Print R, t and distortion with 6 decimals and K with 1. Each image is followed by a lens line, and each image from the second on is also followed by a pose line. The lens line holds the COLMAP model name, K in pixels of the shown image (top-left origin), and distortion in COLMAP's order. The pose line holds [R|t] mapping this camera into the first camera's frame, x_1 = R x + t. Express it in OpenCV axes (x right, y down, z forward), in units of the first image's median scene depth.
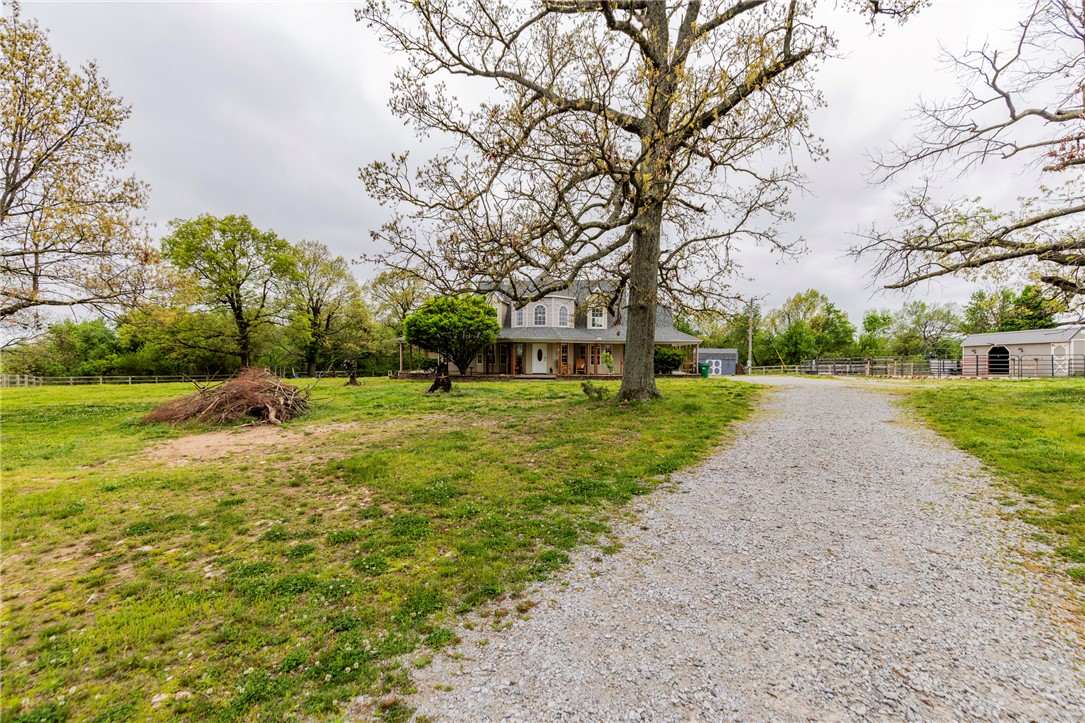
lens RADIAL K [[522.3, 0, 542.5], [0, 522.3, 361.5], [0, 0, 1]] dist [0.019574, -0.000009]
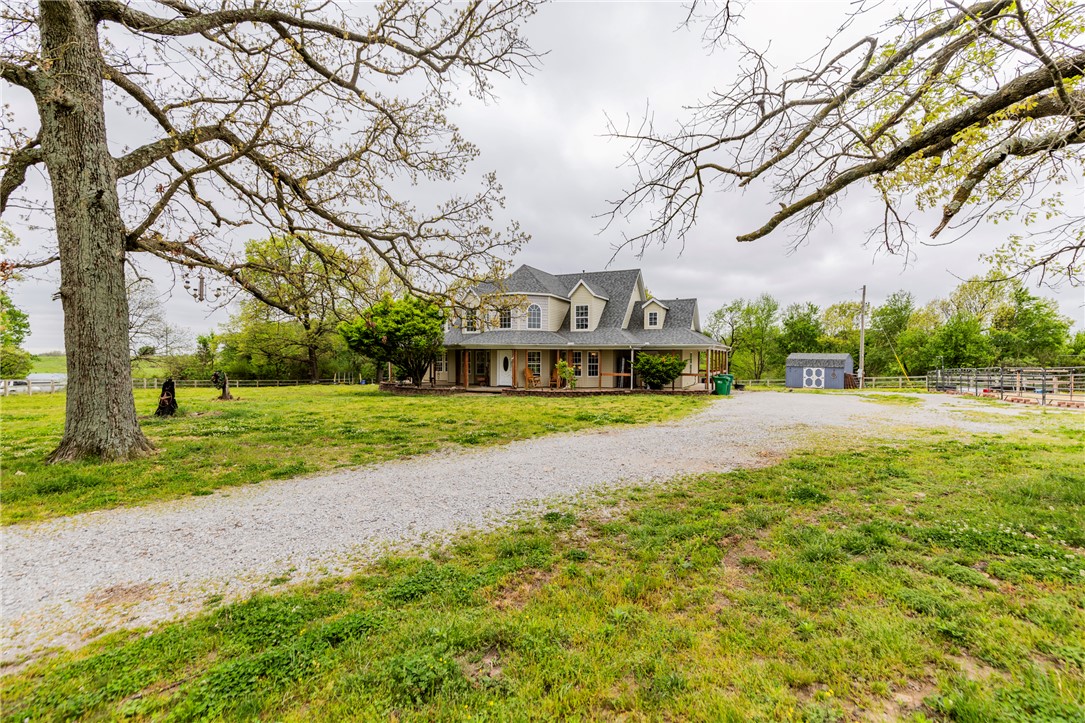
lens RADIAL K [[522.3, 0, 542.5], [0, 522.3, 361.5], [0, 0, 1]] dist [0.019574, -0.000009]
pose [[0.952395, 0.000622, -0.304866, 0.301085], [-0.002867, 0.999972, -0.006916, -0.010392], [0.304853, 0.007461, 0.952370, 0.222049]]
